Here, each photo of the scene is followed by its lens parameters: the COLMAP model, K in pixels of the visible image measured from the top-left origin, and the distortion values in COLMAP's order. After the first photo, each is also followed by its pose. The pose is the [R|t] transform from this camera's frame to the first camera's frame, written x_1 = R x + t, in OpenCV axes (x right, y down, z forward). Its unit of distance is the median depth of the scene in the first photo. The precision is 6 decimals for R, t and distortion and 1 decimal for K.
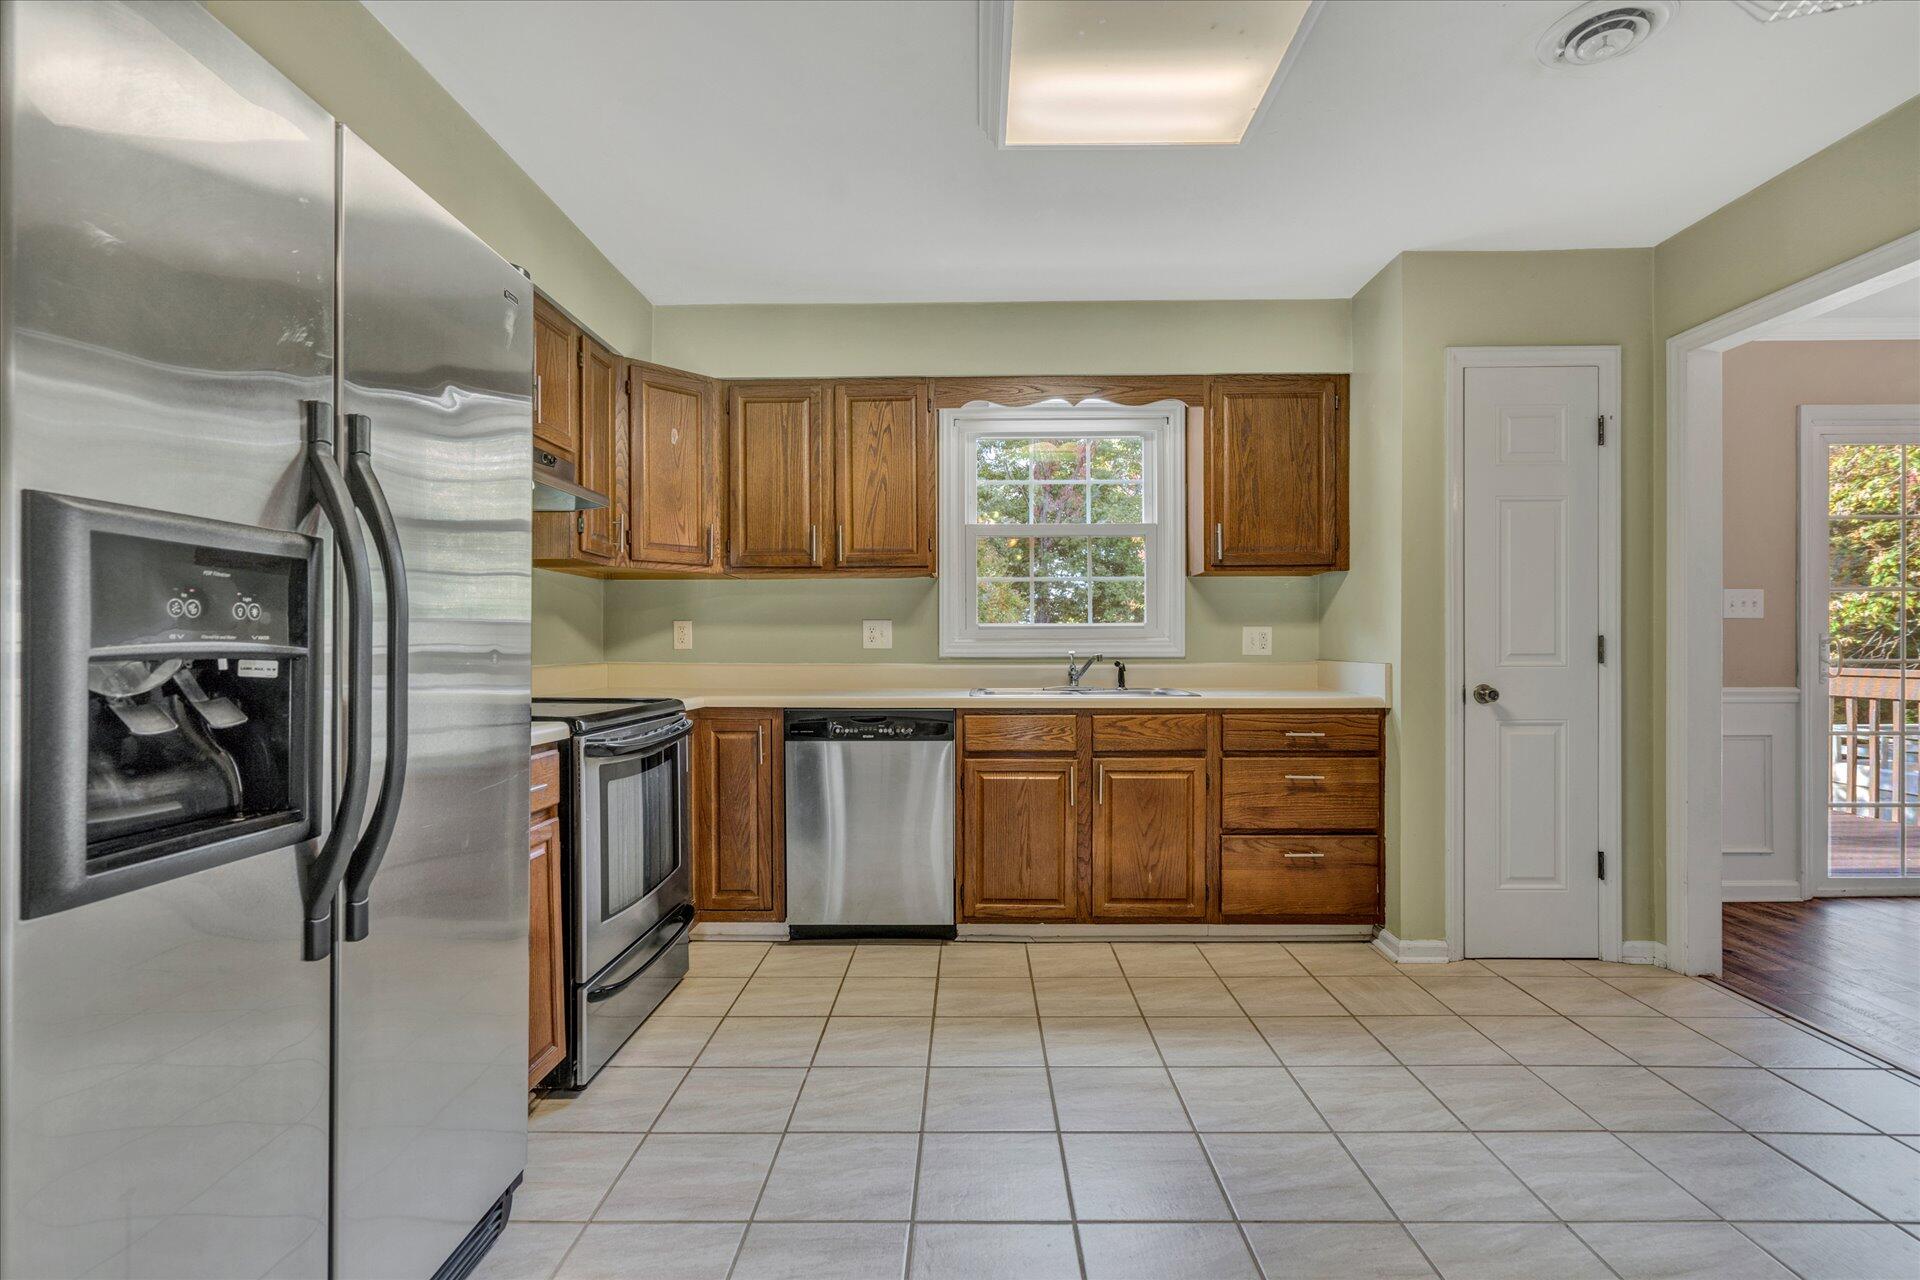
lens RADIAL K [[877.3, 0, 962.6], [0, 877.3, 649.6], [0, 0, 1]] dist [0.002809, 0.000278]
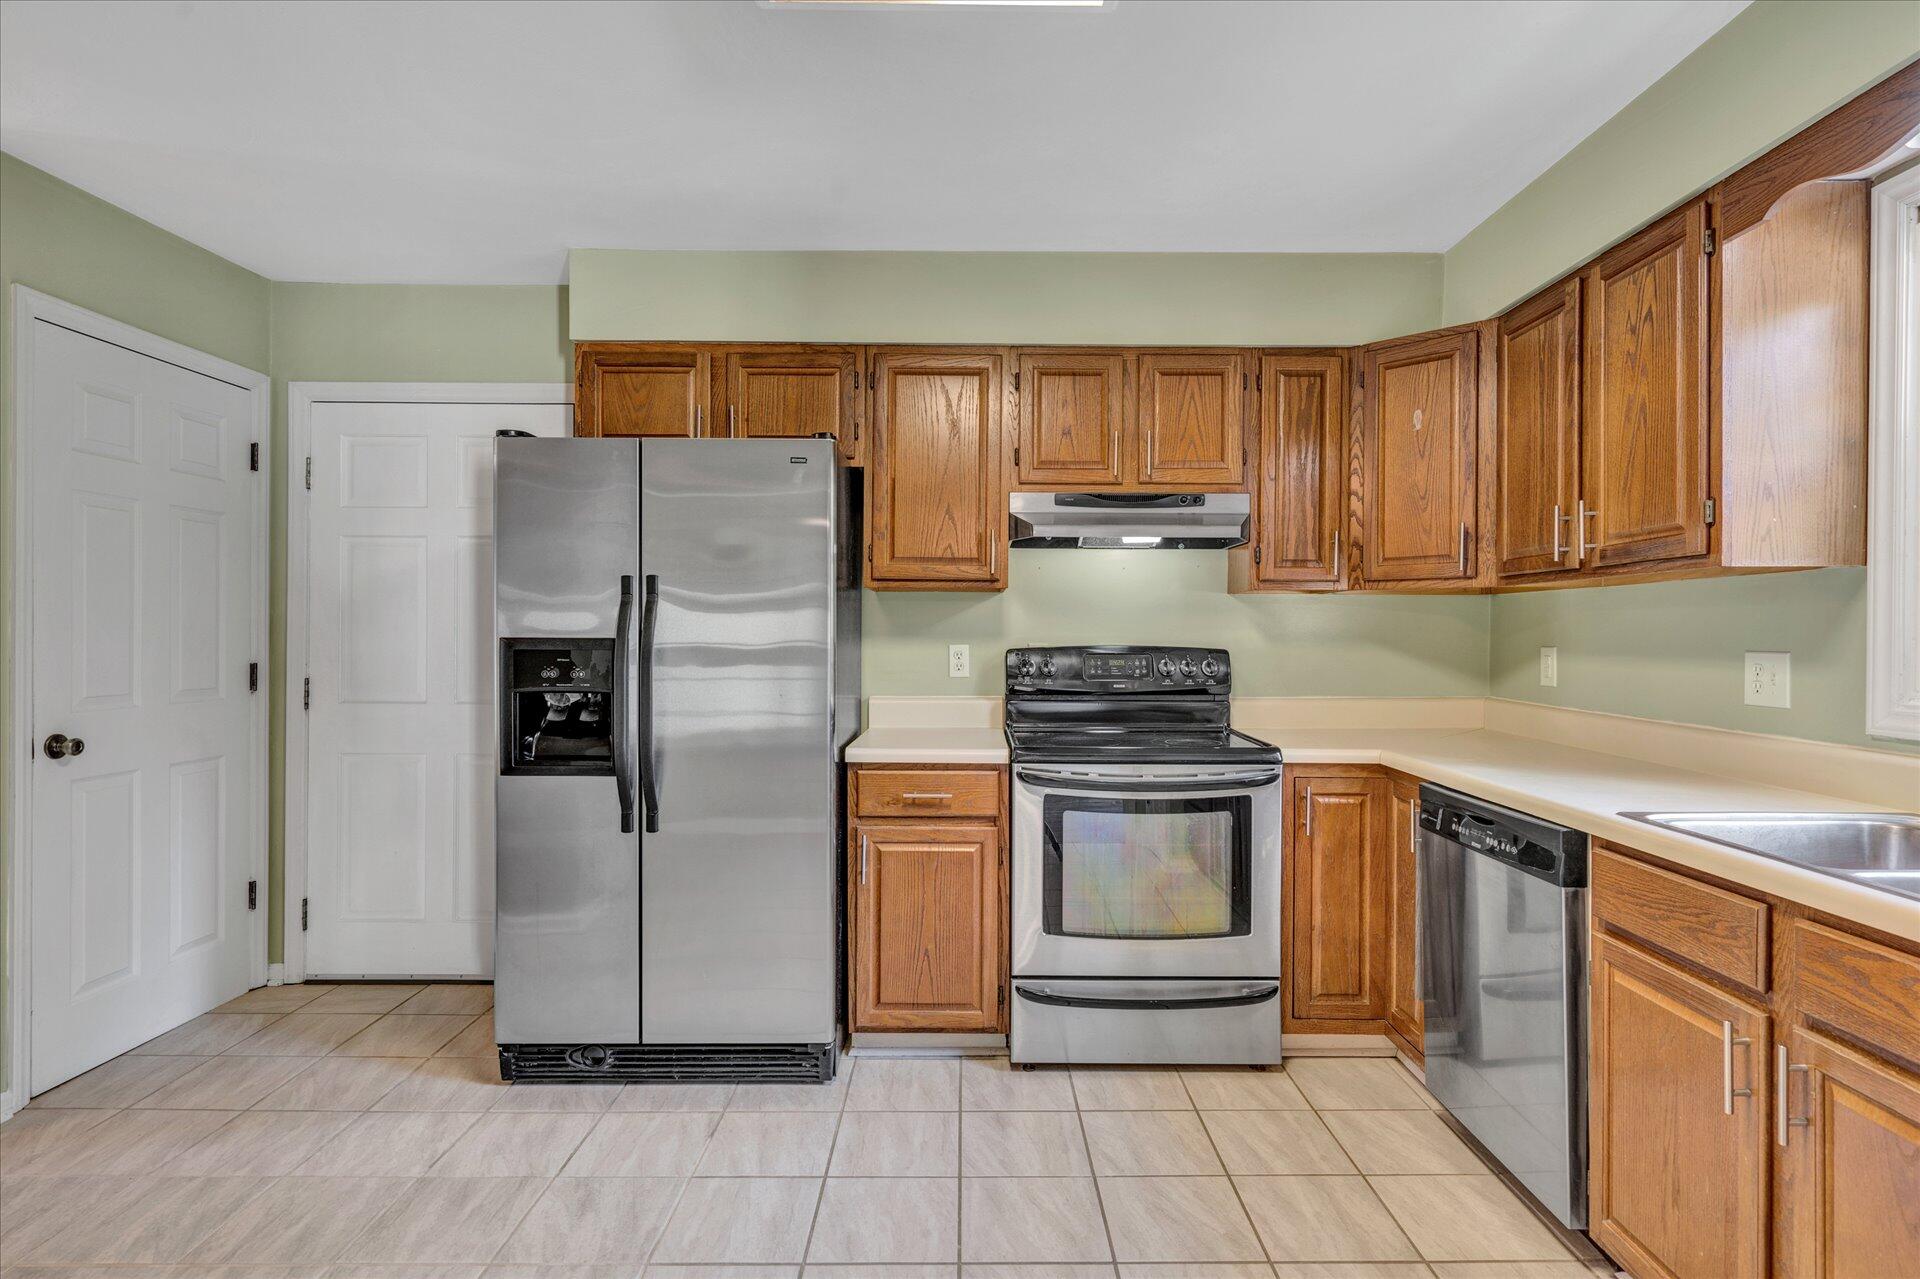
lens RADIAL K [[991.5, 0, 962.1], [0, 991.5, 626.5], [0, 0, 1]] dist [-0.000574, 0.000025]
pose [[0.015556, -0.002051, -0.999877, 0.595280], [-0.007419, 0.999970, -0.002167, -0.053783], [0.999851, 0.007451, 0.015540, 0.614118]]
